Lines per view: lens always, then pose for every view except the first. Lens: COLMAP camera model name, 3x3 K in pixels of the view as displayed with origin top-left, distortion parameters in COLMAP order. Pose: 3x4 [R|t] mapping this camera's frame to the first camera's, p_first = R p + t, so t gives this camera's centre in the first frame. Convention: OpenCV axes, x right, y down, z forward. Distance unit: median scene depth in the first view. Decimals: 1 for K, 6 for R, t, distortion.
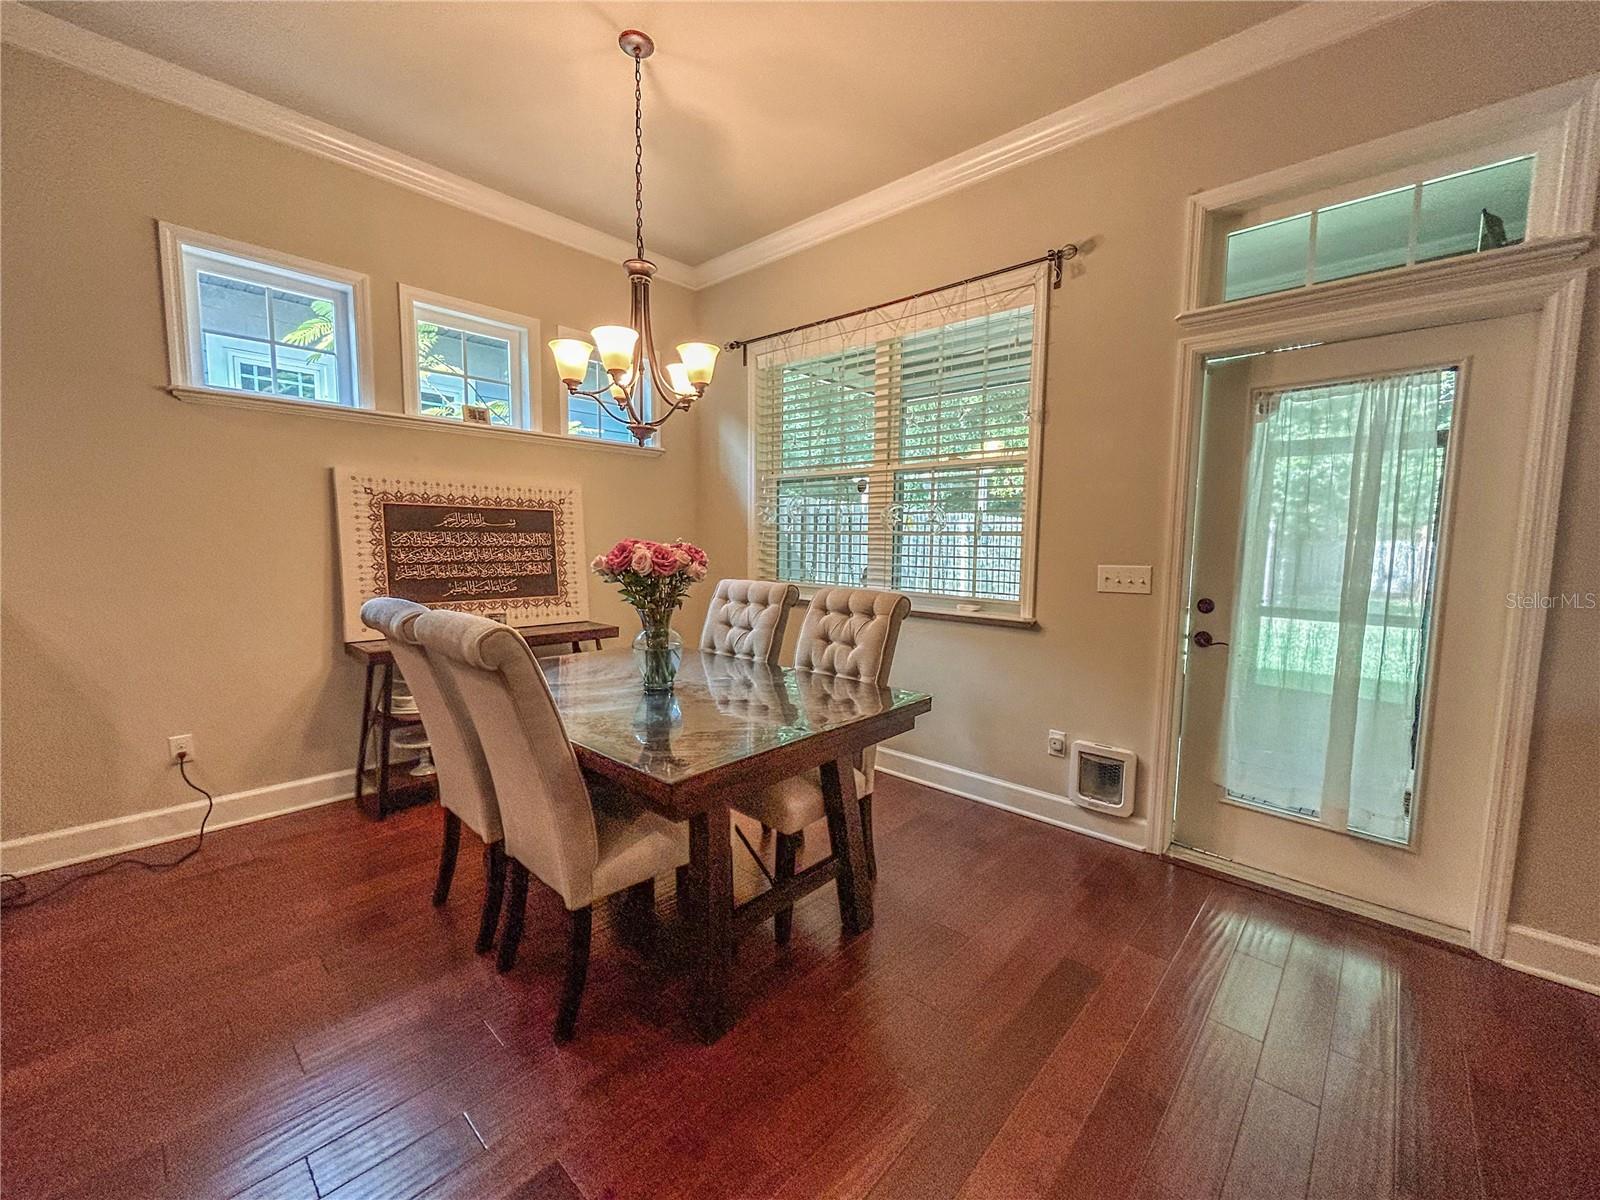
lens RADIAL K [[653.3, 0, 807.7], [0, 653.3, 598.0], [0, 0, 1]] dist [0.002493, 0.000125]
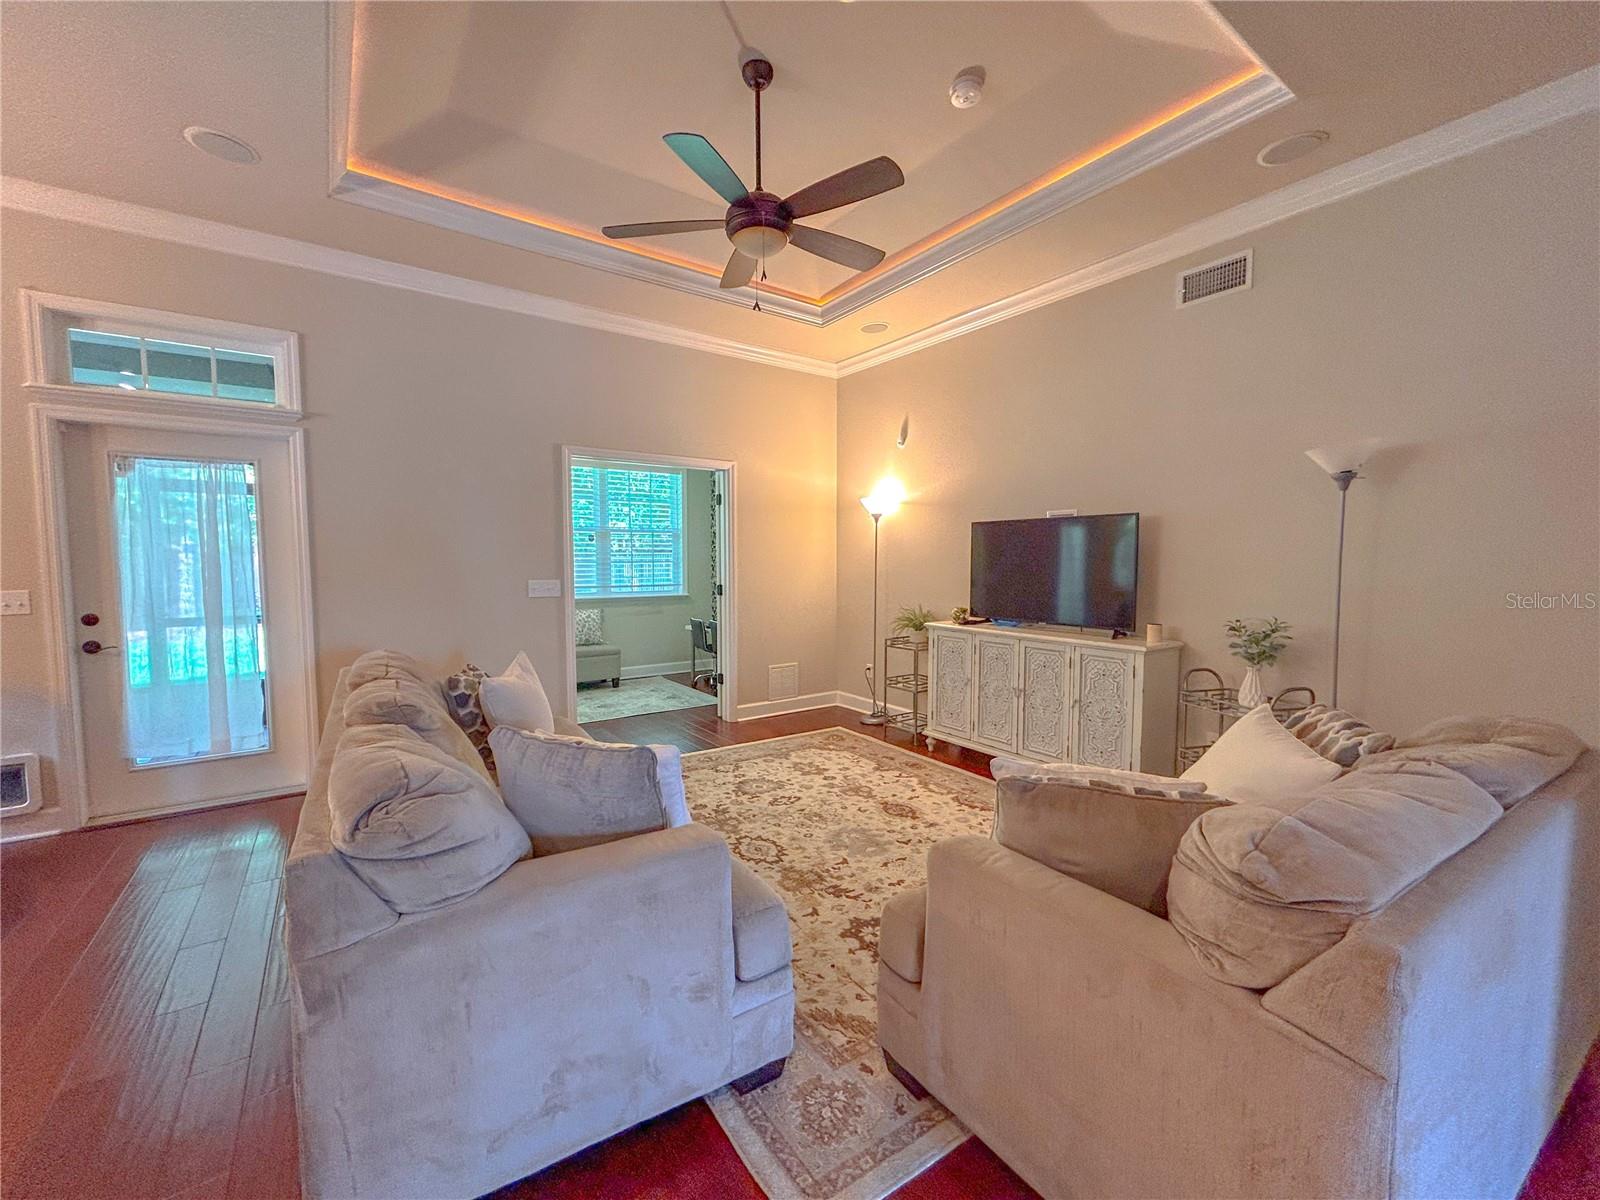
lens RADIAL K [[653.3, 0, 807.7], [0, 653.3, 598.0], [0, 0, 1]] dist [0.002493, 0.000125]
pose [[0.124332, -0.083755, 0.988699, -0.454364], [0.094296, 0.992919, 0.072255, 0.012385], [-0.987750, 0.084247, 0.131350, -0.517488]]
